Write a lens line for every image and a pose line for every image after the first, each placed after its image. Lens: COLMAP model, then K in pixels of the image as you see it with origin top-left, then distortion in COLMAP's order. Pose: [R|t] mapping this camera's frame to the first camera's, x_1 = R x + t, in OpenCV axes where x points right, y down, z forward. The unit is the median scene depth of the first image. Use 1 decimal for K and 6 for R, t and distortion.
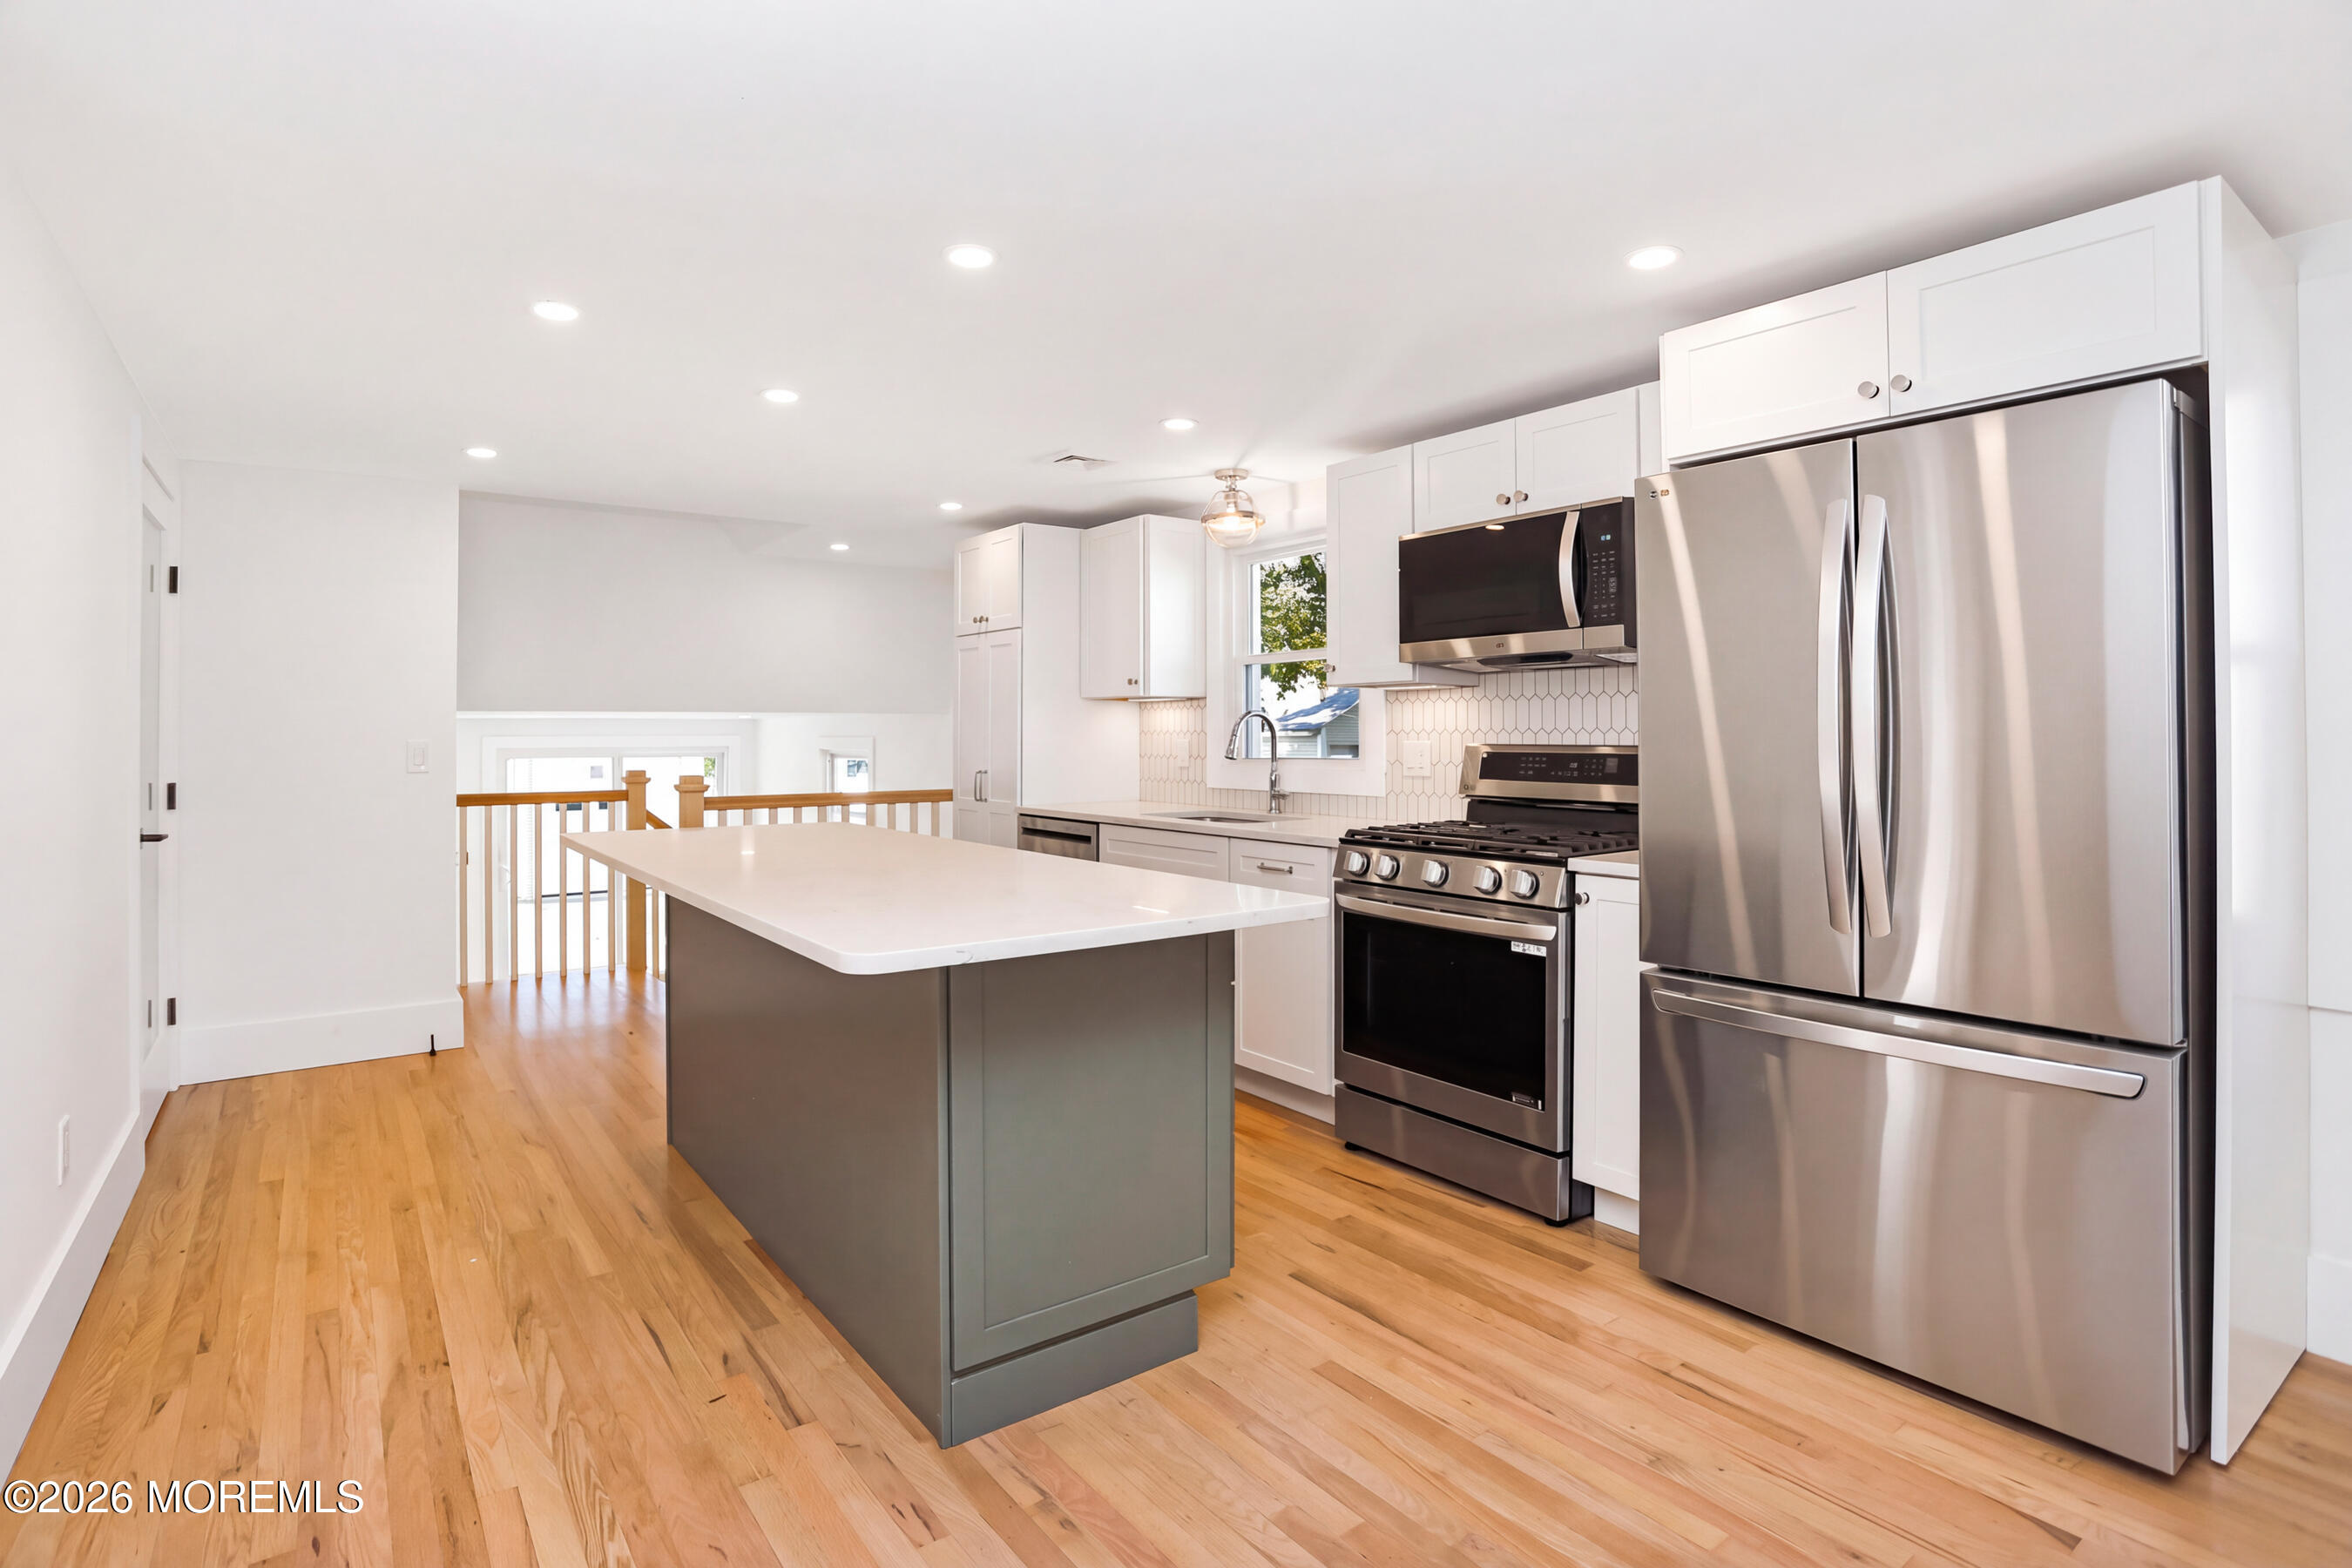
lens RADIAL K [[1156.2, 0, 1179.5], [0, 1156.2, 726.9], [0, 0, 1]] dist [0.000965, 0.000774]
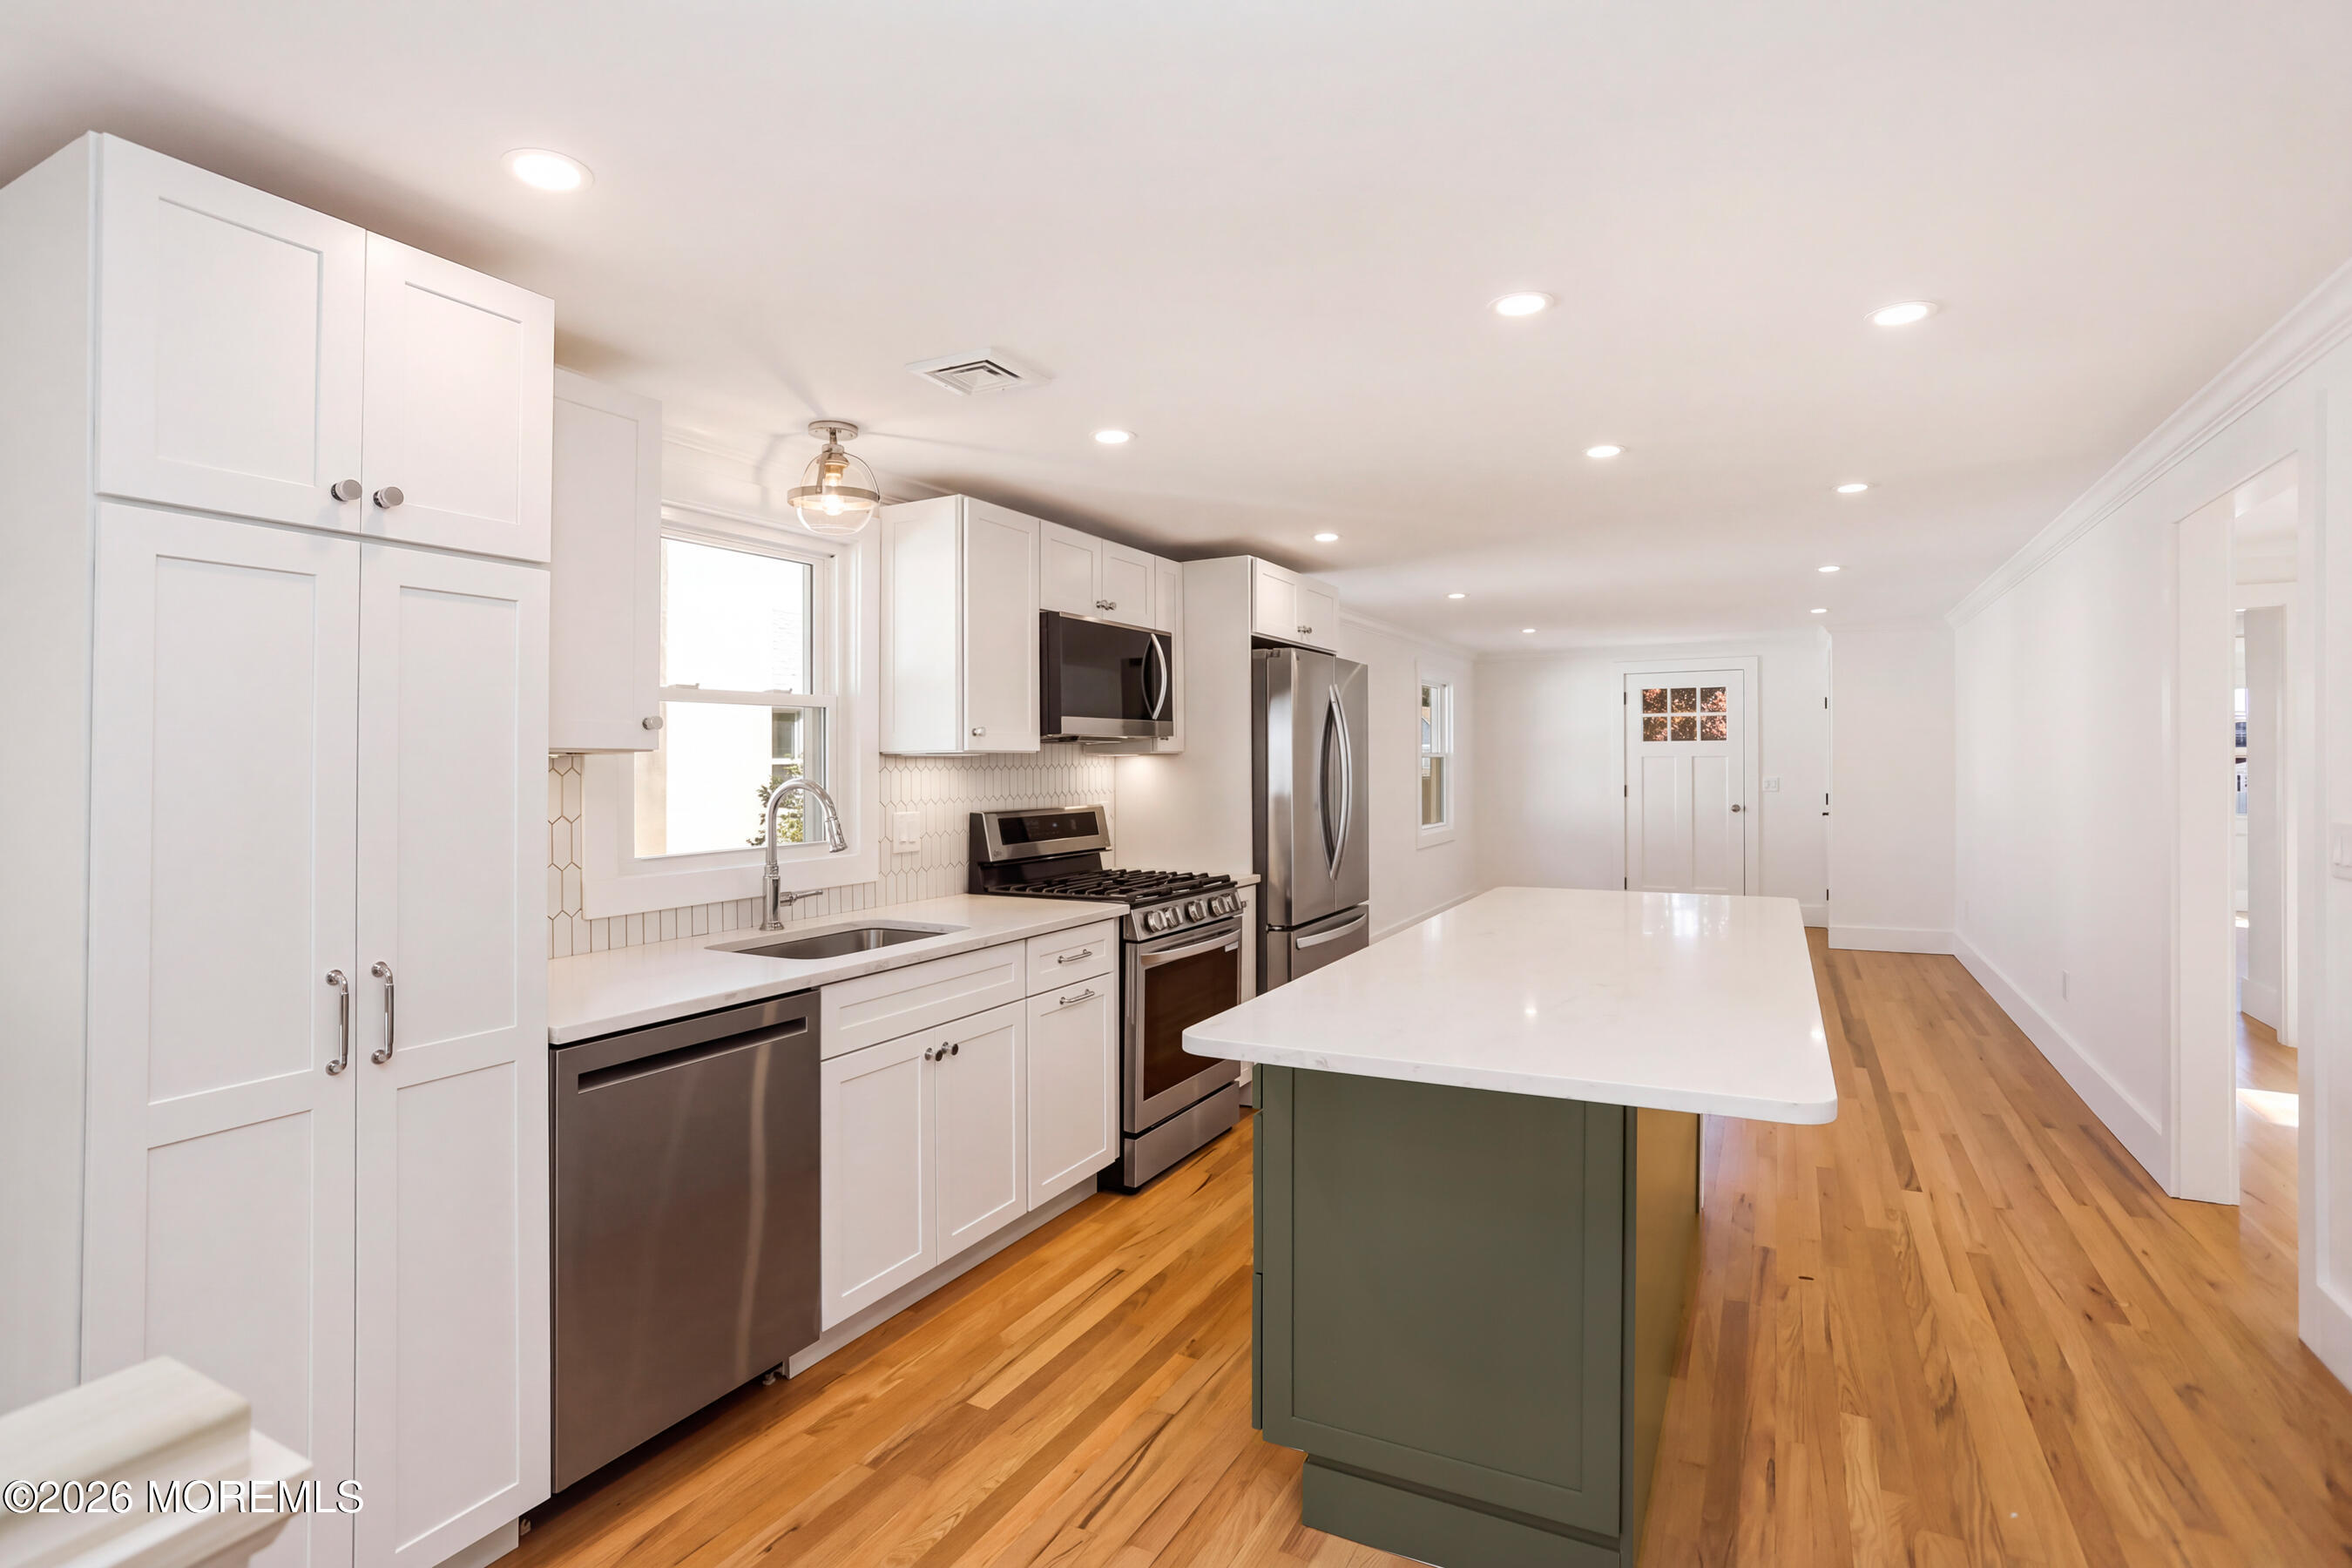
lens RADIAL K [[1152.0, 0, 1178.6], [0, 1152.0, 752.1], [0, 0, 1]] dist [-0.000138, 0.024350]
pose [[-0.430912, 0.009447, 0.902344, -1.140852], [-0.004255, 0.999913, -0.012500, -0.041025], [-0.902384, -0.009226, -0.430834, 1.942791]]
